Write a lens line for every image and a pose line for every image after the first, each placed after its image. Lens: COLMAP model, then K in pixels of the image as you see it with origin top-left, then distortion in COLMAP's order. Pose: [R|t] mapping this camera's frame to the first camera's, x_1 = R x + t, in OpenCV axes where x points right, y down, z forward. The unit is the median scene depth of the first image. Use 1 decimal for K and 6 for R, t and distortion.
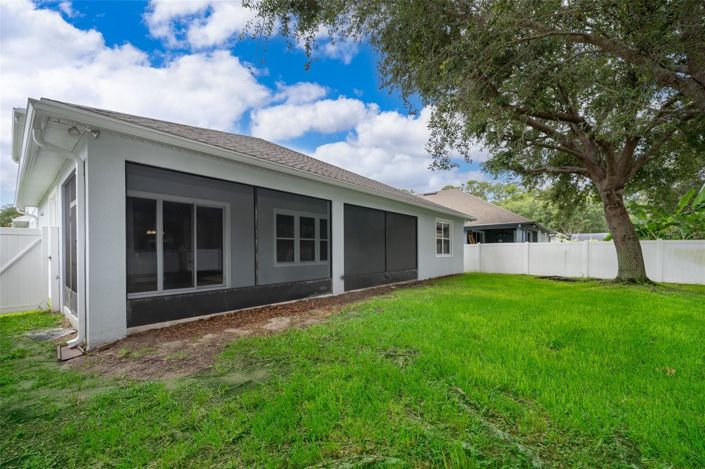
lens RADIAL K [[284.4, 0, 352.5], [0, 284.4, 234.5], [0, 0, 1]] dist [-0.000628, -0.000050]
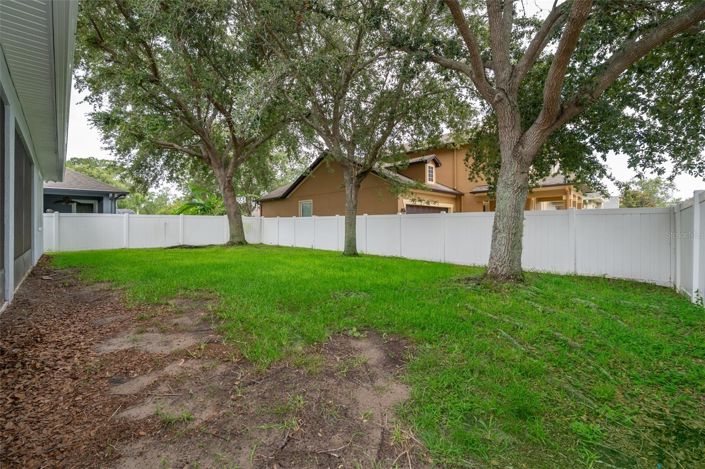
lens RADIAL K [[275.0, 0, 354.0], [0, 275.0, 227.5], [0, 0, 1]] dist [-0.000299, -0.000086]
pose [[0.107044, -0.004687, 0.994243, -0.335616], [-0.058108, 0.998250, 0.010962, 0.033166], [-0.992555, -0.058947, 0.106584, 0.271126]]
